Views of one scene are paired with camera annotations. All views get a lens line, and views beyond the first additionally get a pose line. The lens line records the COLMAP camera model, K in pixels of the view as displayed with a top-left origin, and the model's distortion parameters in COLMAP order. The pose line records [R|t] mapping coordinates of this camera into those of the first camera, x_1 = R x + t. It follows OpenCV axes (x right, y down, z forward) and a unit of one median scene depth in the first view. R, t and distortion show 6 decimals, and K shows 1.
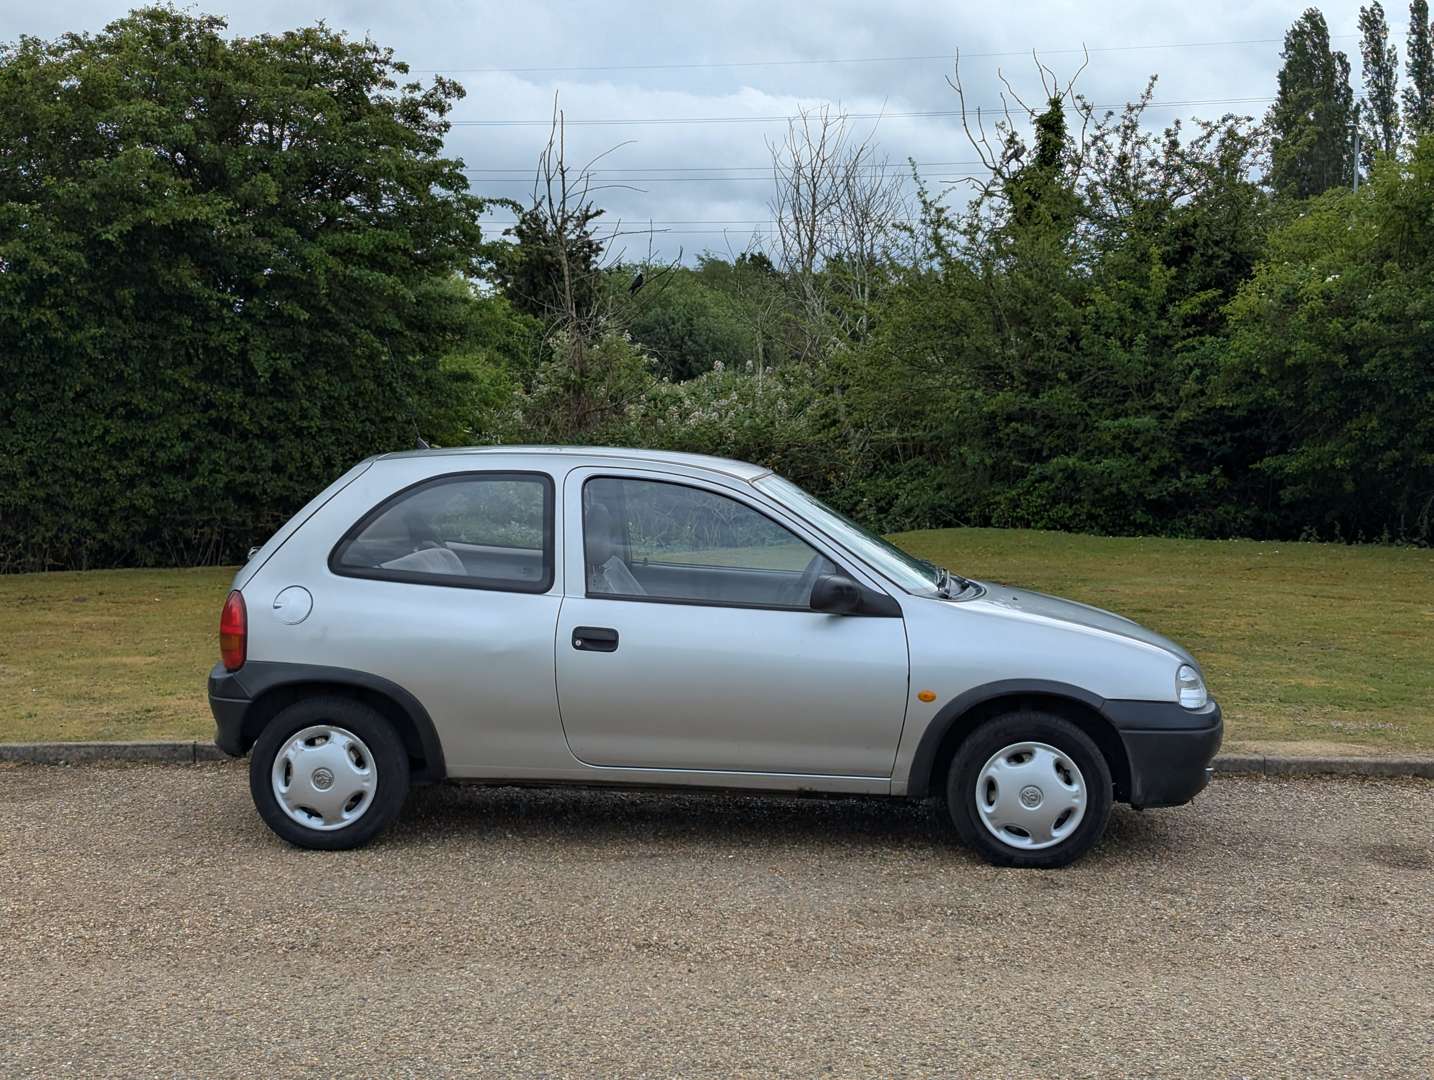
lens RADIAL K [[2009.5, 0, 717.0], [0, 2009.5, 540.0], [0, 0, 1]] dist [0.139245, -0.601759]
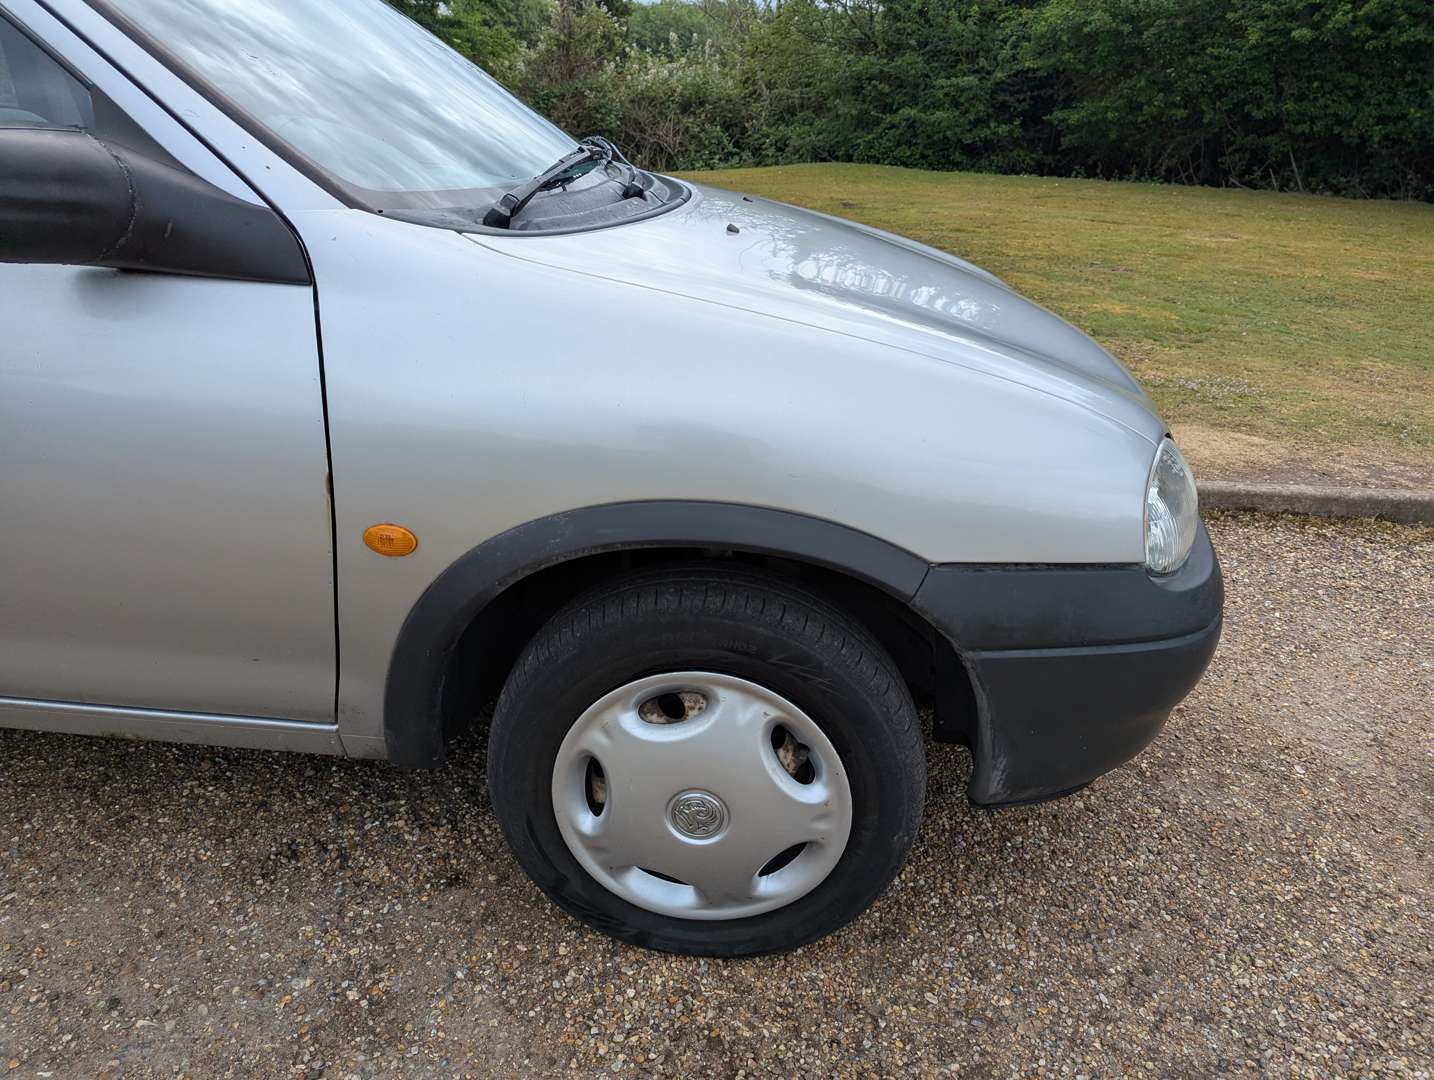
lens RADIAL K [[1009.4, 0, 717.0], [0, 1009.4, 540.0], [0, 0, 1]] dist [0.039175, -0.003719]
pose [[0.999575, 0.028375, 0.006664, 0.054211], [-0.028962, 0.941161, 0.336715, 0.007177], [0.003282, -0.336765, 0.941583, 0.293444]]
